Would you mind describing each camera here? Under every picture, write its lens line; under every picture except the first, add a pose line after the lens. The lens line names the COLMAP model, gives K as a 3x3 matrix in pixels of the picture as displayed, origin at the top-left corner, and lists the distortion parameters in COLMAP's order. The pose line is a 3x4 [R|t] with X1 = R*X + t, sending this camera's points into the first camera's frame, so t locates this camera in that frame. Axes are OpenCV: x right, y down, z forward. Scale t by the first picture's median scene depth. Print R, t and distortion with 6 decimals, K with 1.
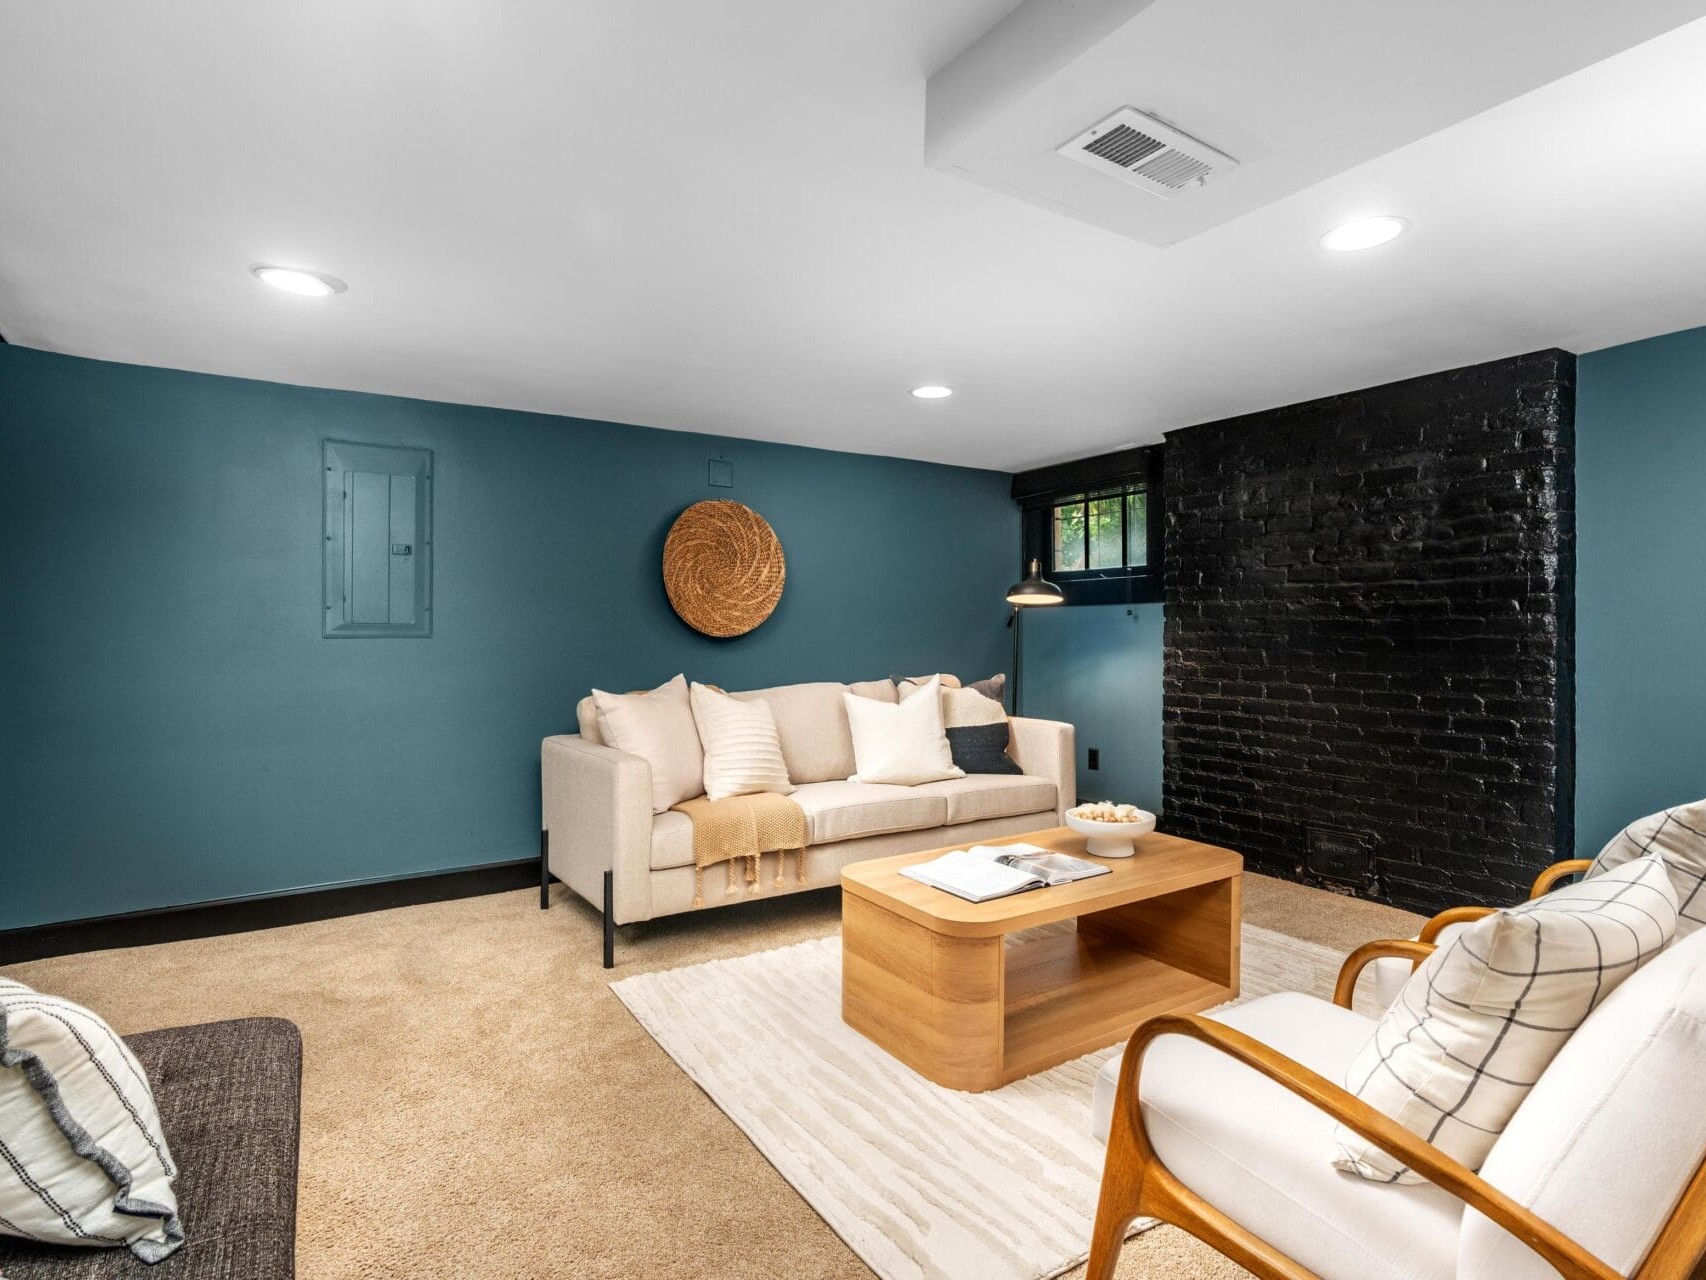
lens RADIAL K [[905.9, 0, 860.9], [0, 905.9, 634.5], [0, 0, 1]] dist [-0.001987, -0.000173]
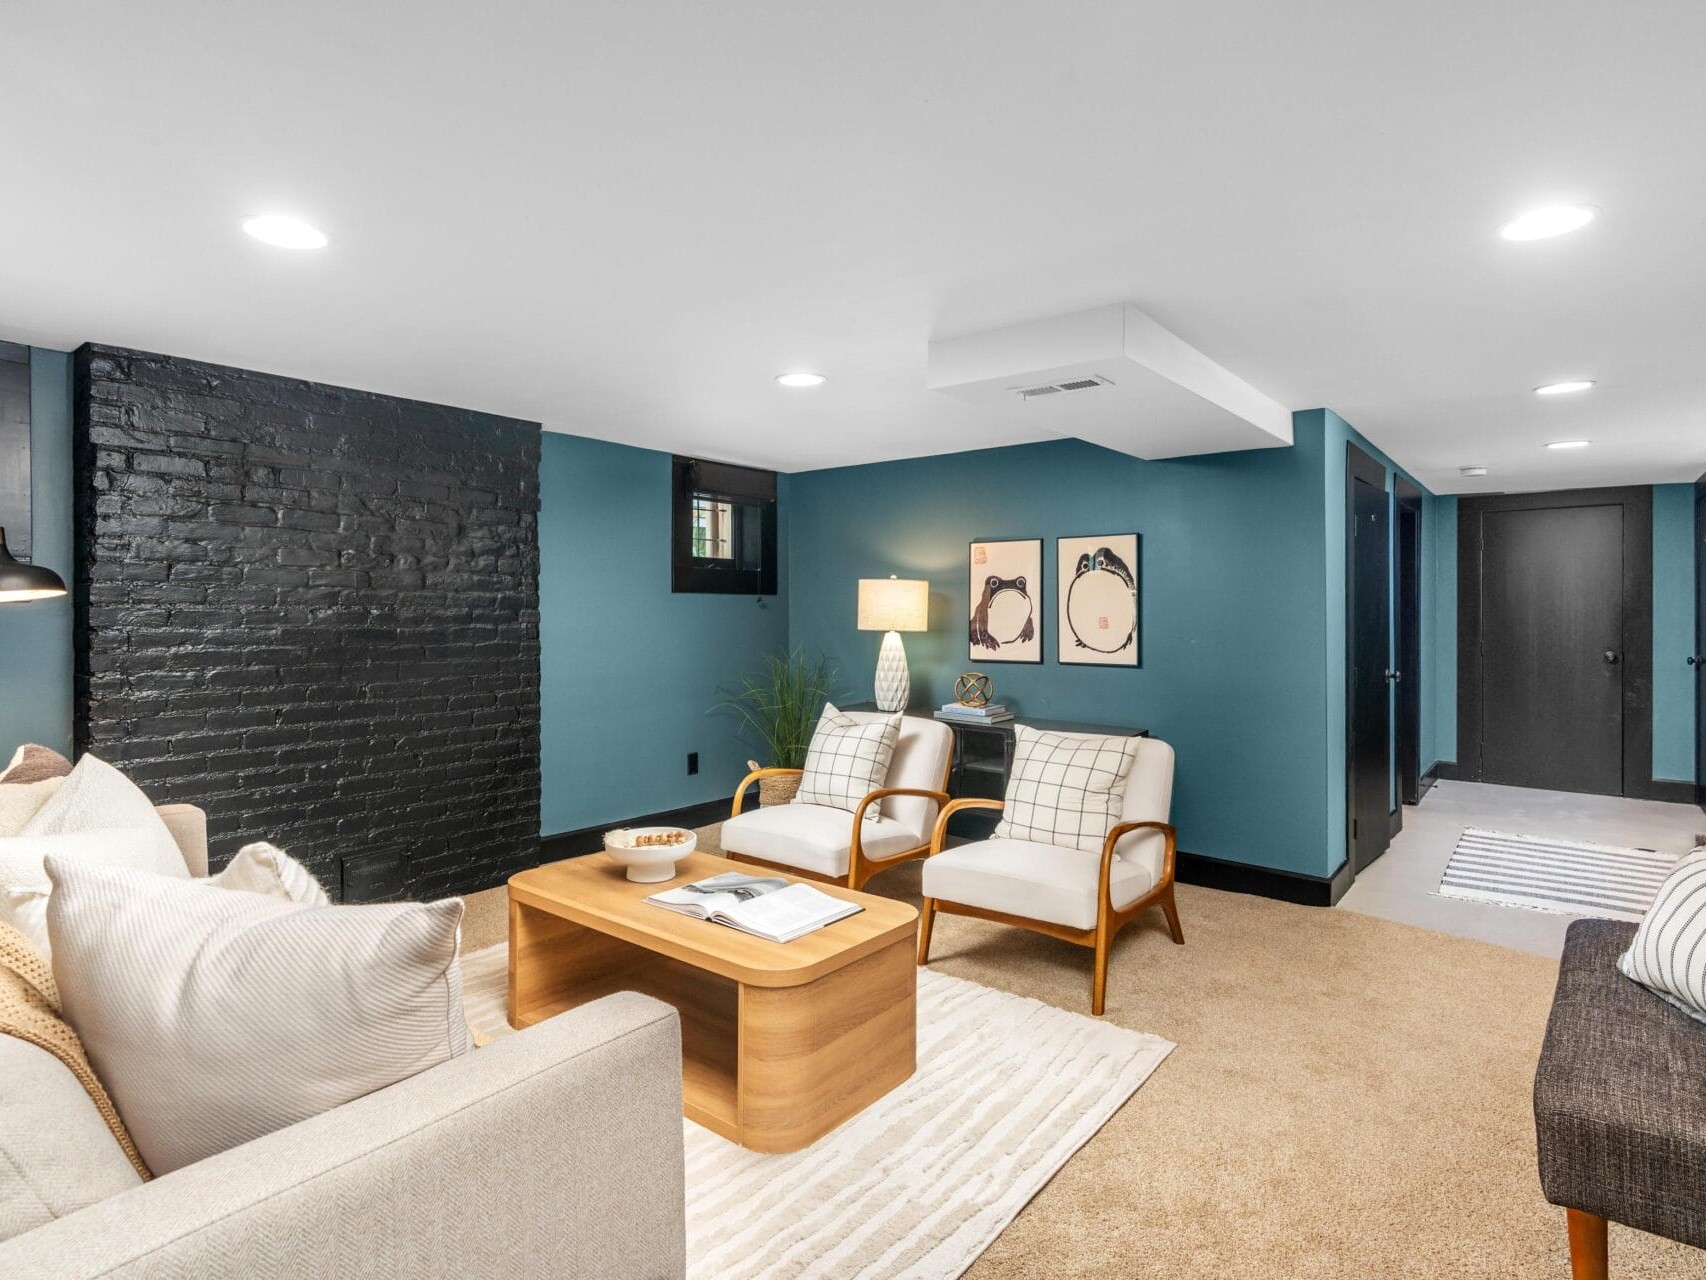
lens RADIAL K [[905.9, 0, 857.7], [0, 905.9, 628.8], [0, 0, 1]] dist [-0.001987, -0.000173]
pose [[-0.313546, -0.016748, 0.949425, -0.864652], [-0.000539, 0.999847, 0.017459, -0.053039], [-0.949573, 0.004963, -0.313507, 1.319827]]
